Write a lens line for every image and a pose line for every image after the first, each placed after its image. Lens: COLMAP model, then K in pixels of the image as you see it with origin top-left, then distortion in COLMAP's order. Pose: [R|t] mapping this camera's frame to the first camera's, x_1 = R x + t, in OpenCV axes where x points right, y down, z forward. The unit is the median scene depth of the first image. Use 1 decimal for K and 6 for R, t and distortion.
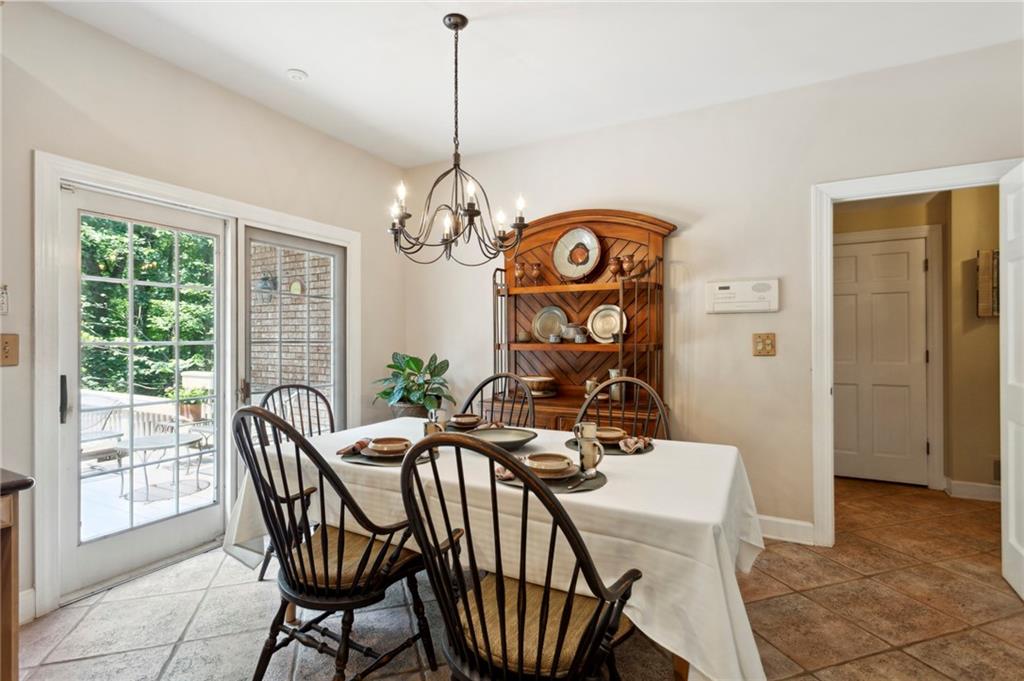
lens RADIAL K [[497.1, 0, 510.1], [0, 497.1, 334.6], [0, 0, 1]] dist [0.004978, 0.000018]
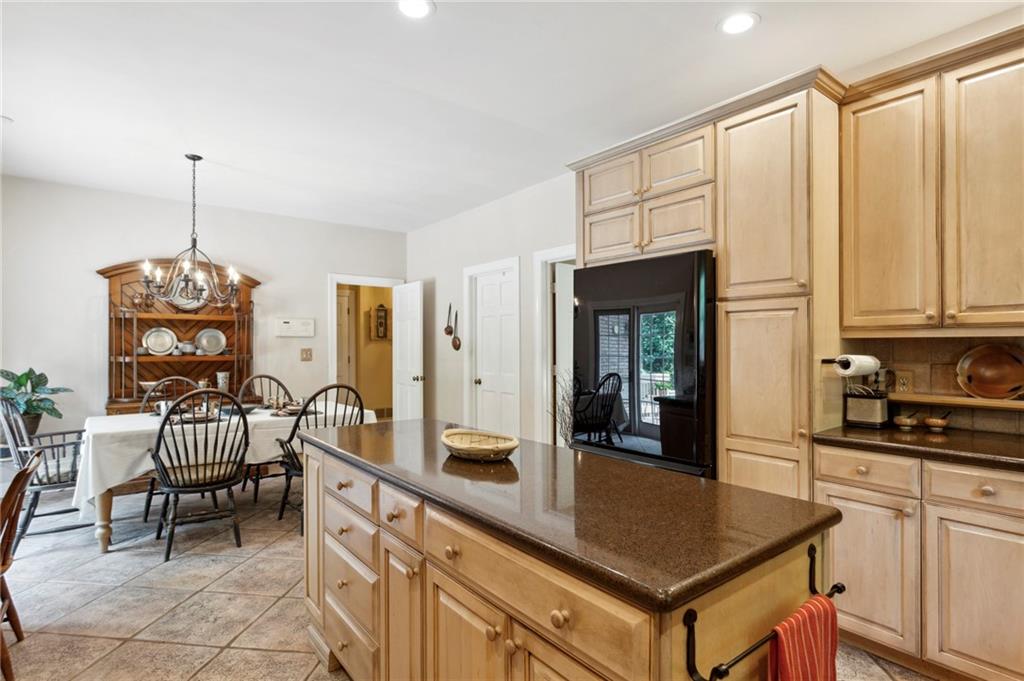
lens RADIAL K [[527.3, 0, 511.8], [0, 527.3, 341.6], [0, 0, 1]] dist [0.001261, 0.000258]
pose [[0.403630, 0.008325, 0.914884, -0.911119], [-0.010181, 0.999938, -0.004607, -0.025440], [-0.914866, -0.007455, 0.403690, -0.456772]]
